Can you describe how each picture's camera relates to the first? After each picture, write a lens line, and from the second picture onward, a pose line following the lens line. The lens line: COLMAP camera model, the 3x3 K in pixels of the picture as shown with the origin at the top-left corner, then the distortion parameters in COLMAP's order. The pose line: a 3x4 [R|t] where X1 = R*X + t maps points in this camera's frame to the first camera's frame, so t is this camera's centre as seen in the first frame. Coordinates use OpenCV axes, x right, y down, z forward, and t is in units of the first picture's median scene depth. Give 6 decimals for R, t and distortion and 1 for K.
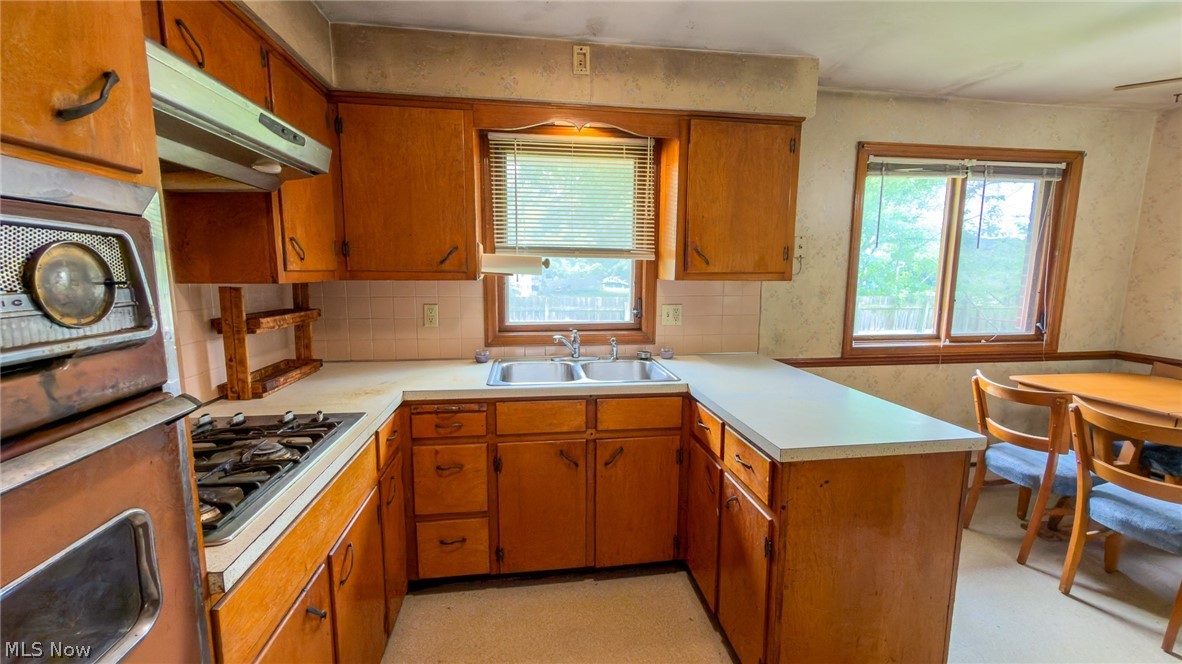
lens RADIAL K [[471.6, 0, 591.3], [0, 471.6, 333.1], [0, 0, 1]] dist [-0.000385, -0.000466]
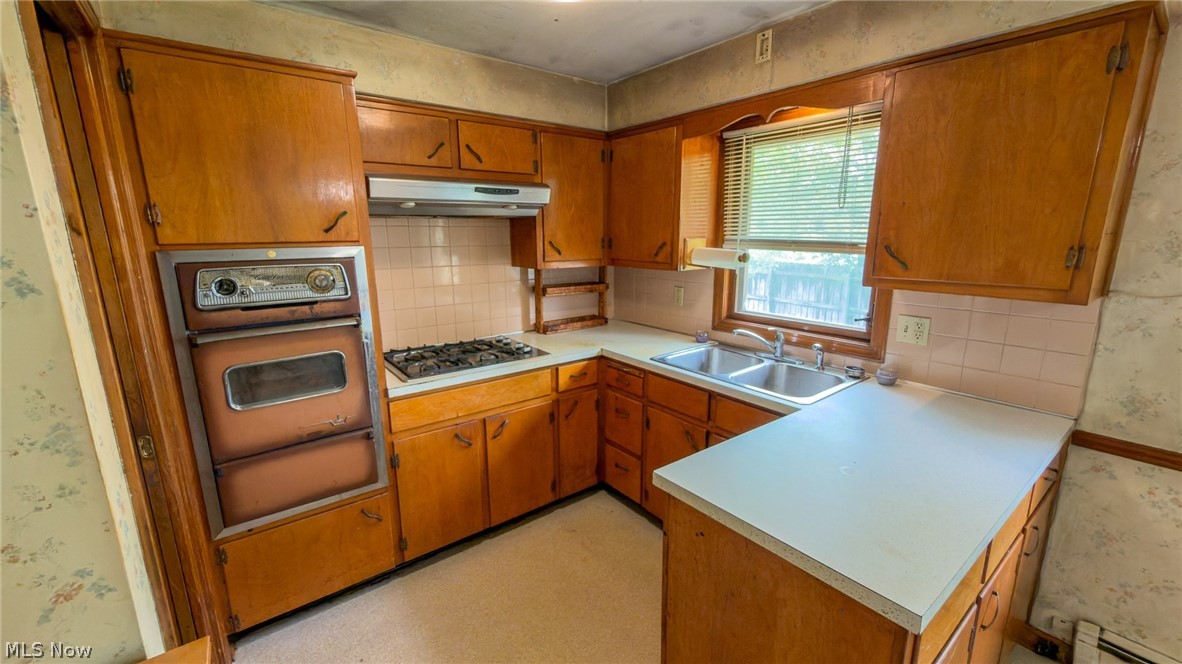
lens RADIAL K [[471.6, 0, 590.8], [0, 471.6, 333.0], [0, 0, 1]] dist [-0.000385, -0.000466]
pose [[0.498895, 0.176613, -0.848476, 0.688157], [-0.110991, 0.983974, 0.139556, -0.102343], [0.859526, 0.024549, 0.510502, 0.222938]]
